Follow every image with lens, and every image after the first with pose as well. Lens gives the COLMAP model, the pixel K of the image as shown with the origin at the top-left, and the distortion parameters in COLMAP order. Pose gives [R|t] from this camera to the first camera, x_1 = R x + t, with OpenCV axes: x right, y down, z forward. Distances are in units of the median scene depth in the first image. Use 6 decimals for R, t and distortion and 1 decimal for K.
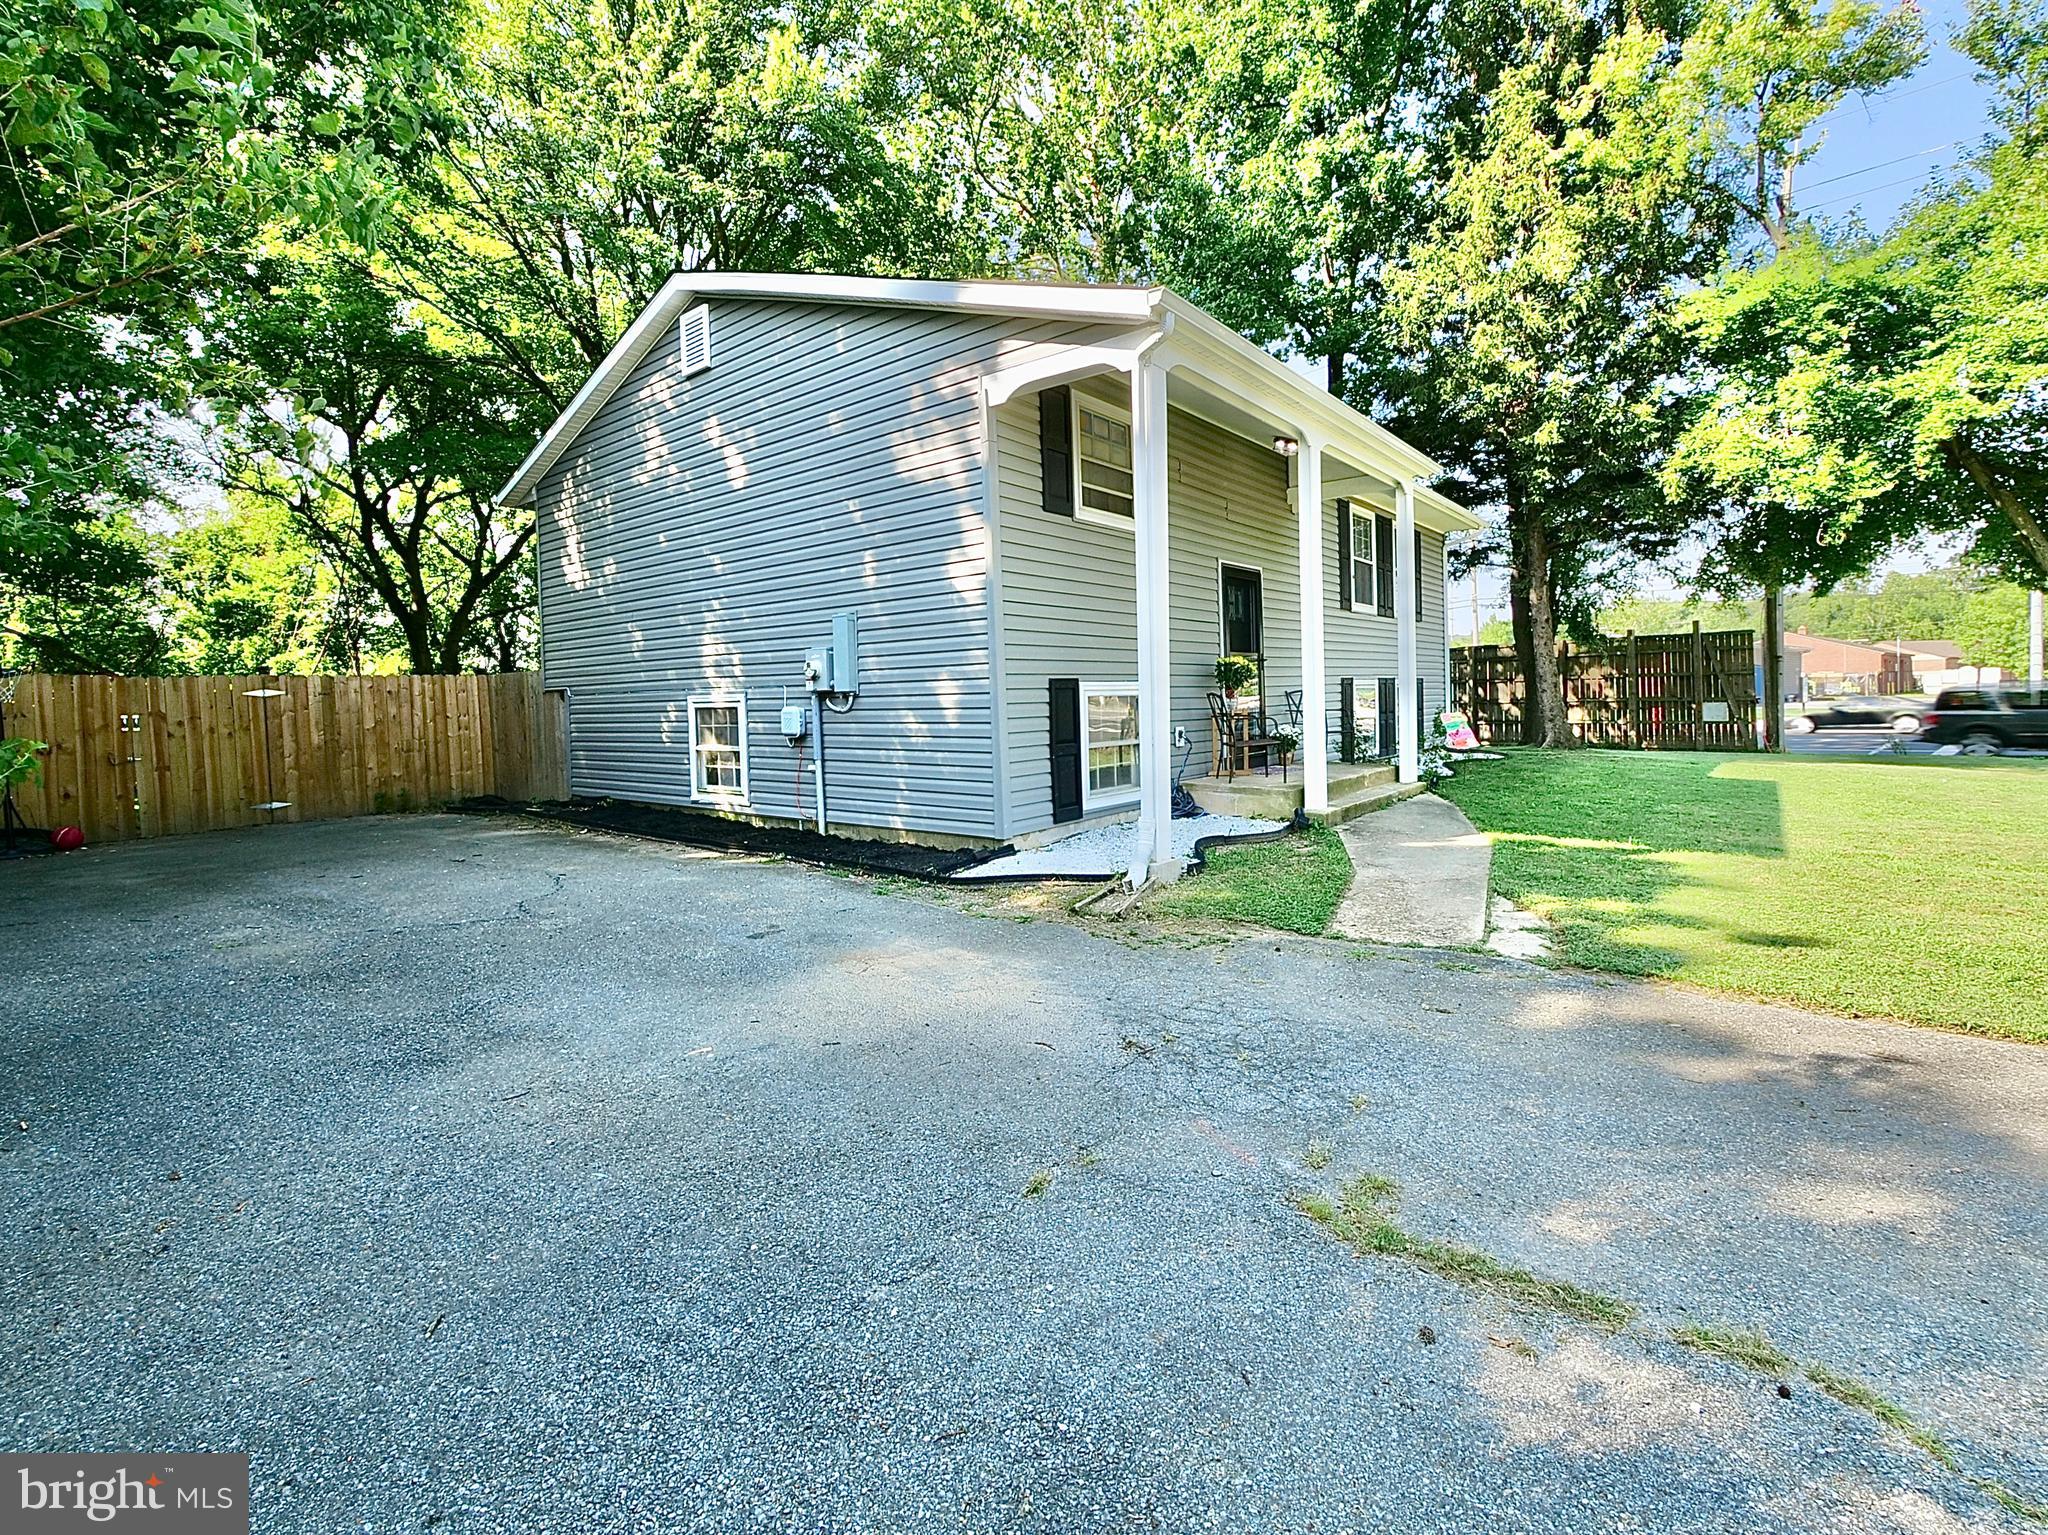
lens RADIAL K [[920.1, 0, 1024.0], [0, 920.1, 767.5], [0, 0, 1]] dist [-0.001847, -0.000198]
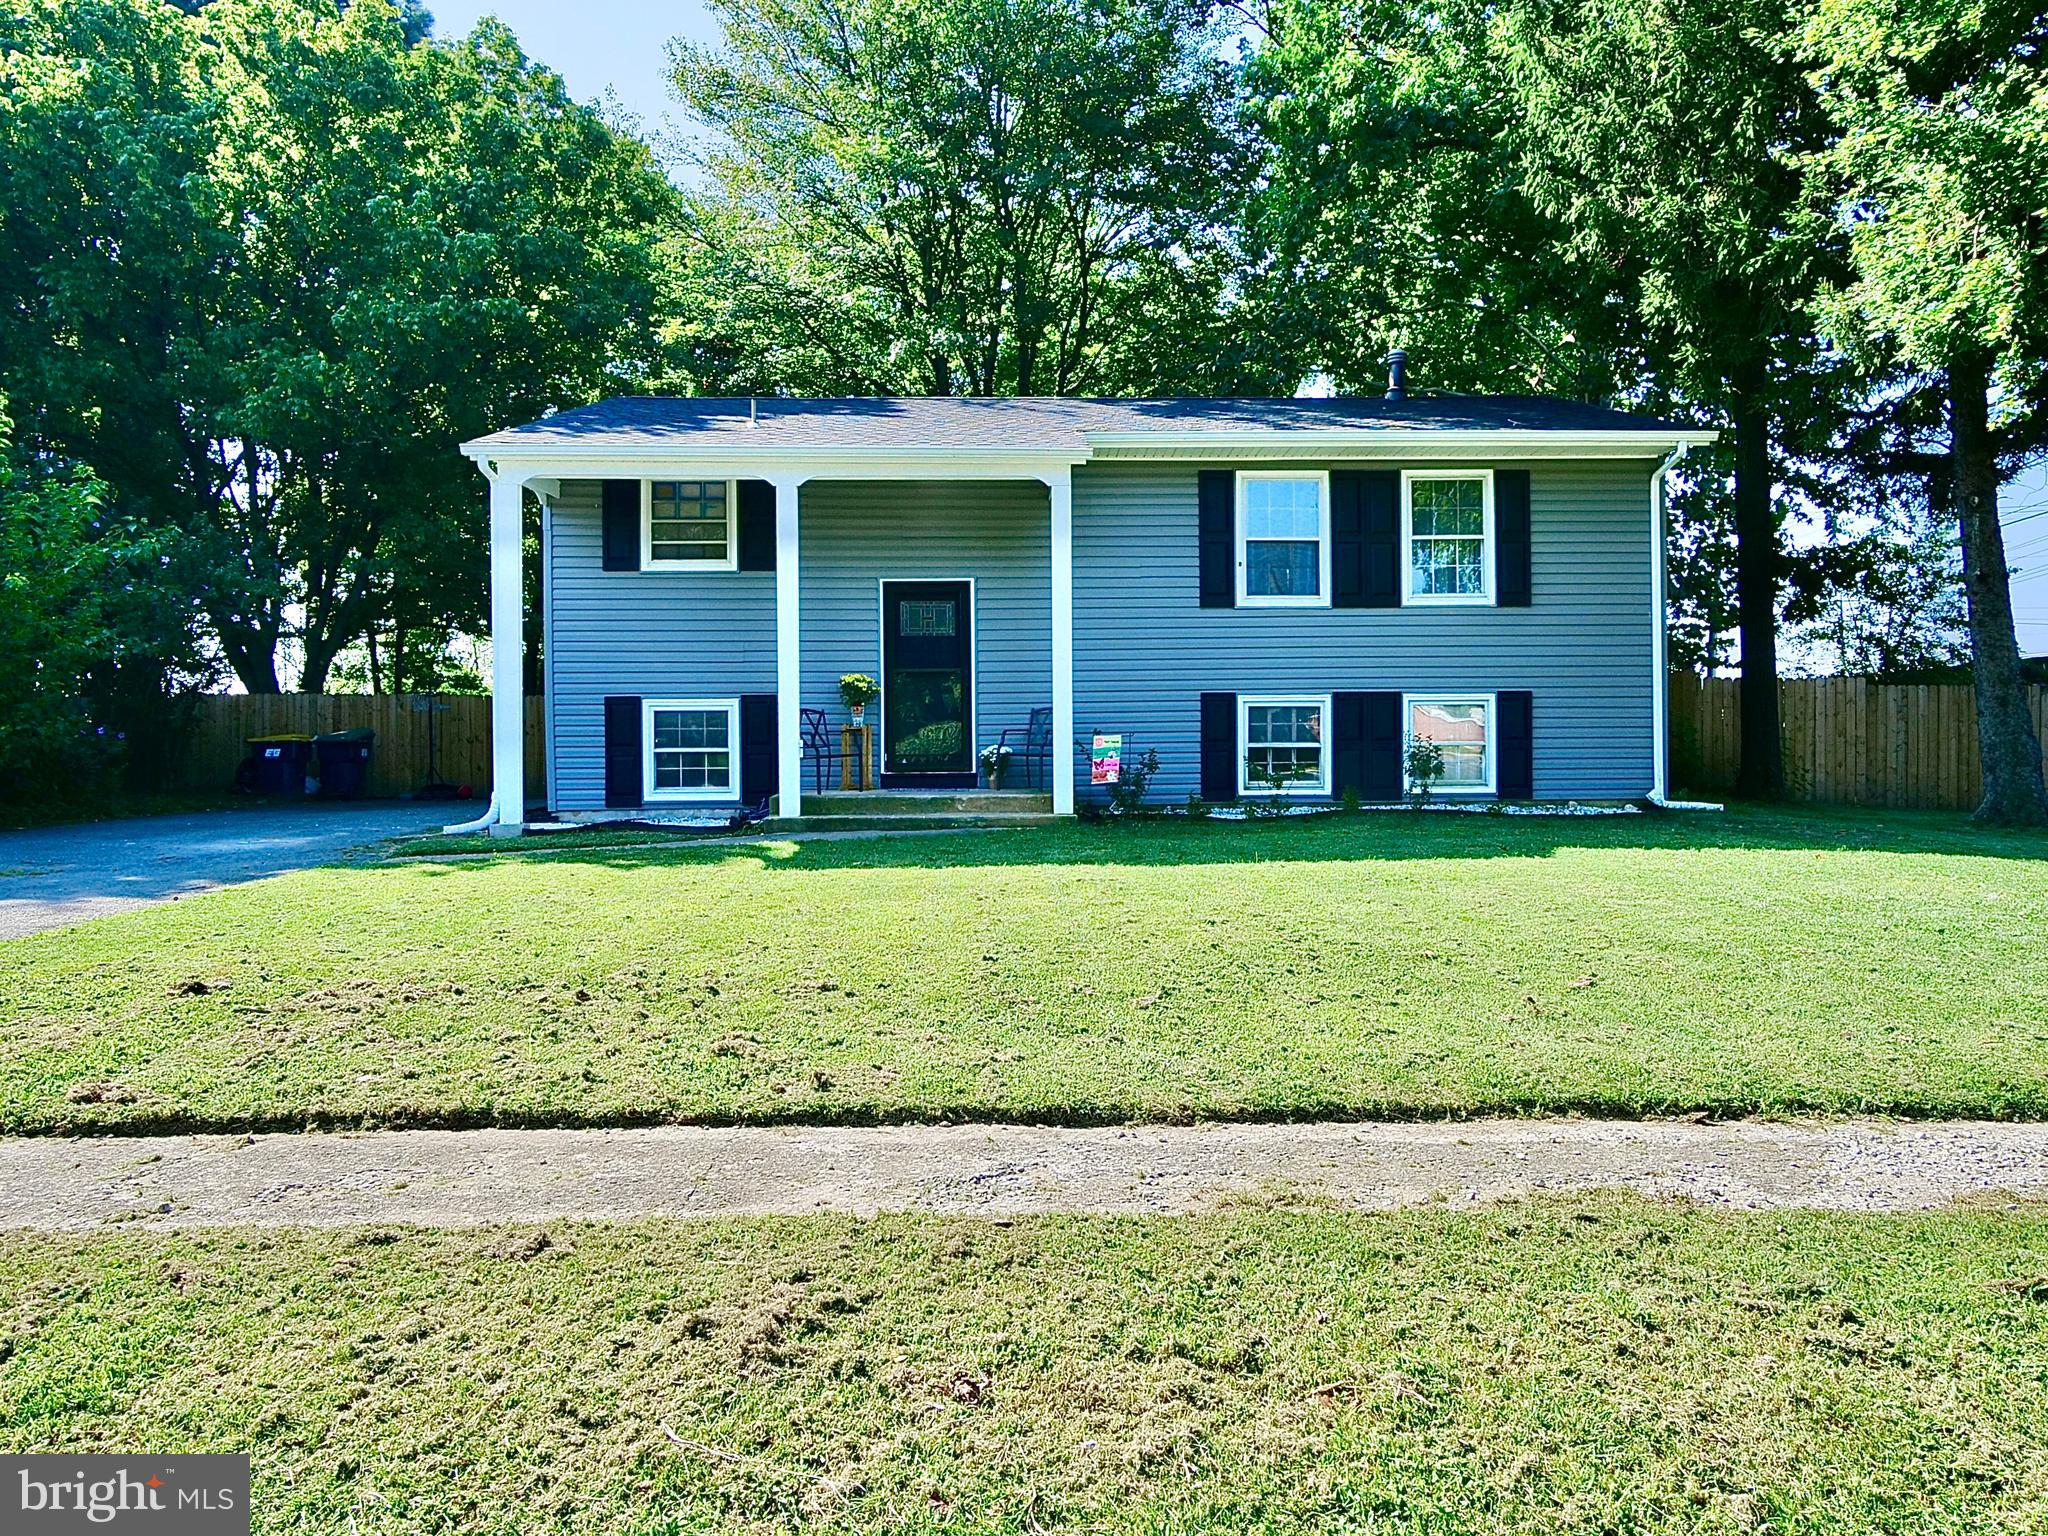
lens RADIAL K [[1286.3, 0, 1024.0], [0, 1286.3, 768.0], [0, 0, 1]] dist [0.001607, 0.000249]
pose [[0.661068, 0.031994, -0.749643, 1.252927], [-0.065044, 0.997773, -0.014775, -0.006029], [0.747501, 0.058527, 0.661677, 0.172187]]
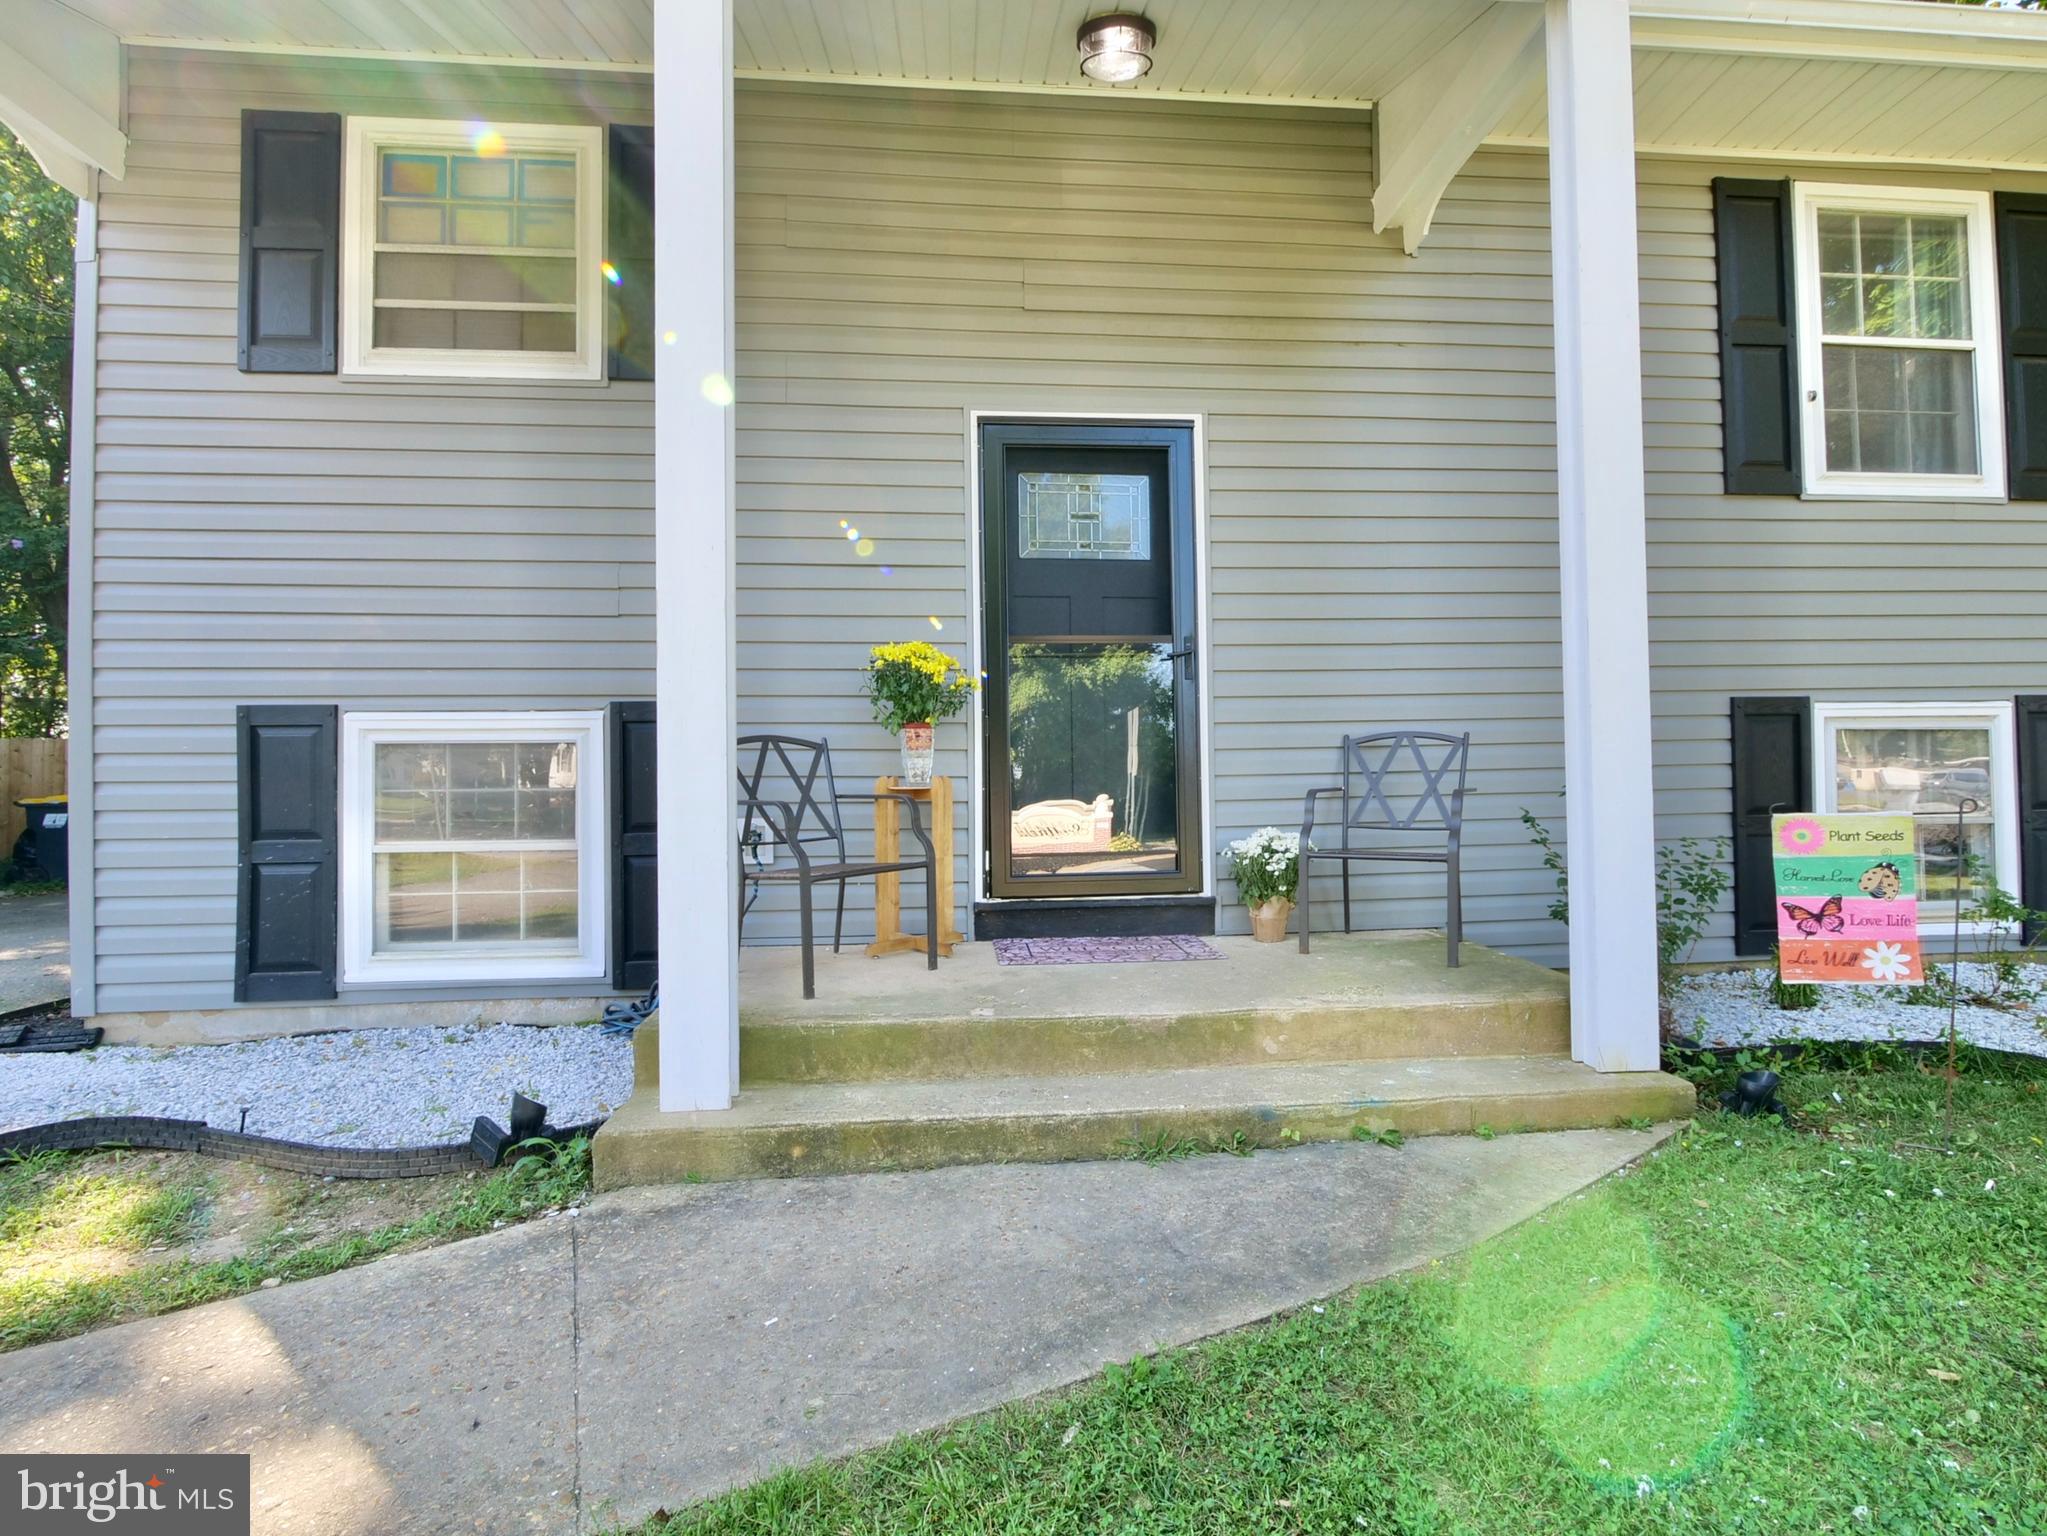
lens RADIAL K [[924.3, 0, 1028.3], [0, 924.3, 783.9], [0, 0, 1]] dist [-0.002001, -0.000306]
pose [[0.696409, 0.010376, -0.717570, 0.471789], [-0.057856, 0.997452, -0.041727, -0.042188], [0.715309, 0.070575, 0.695235, 0.674638]]
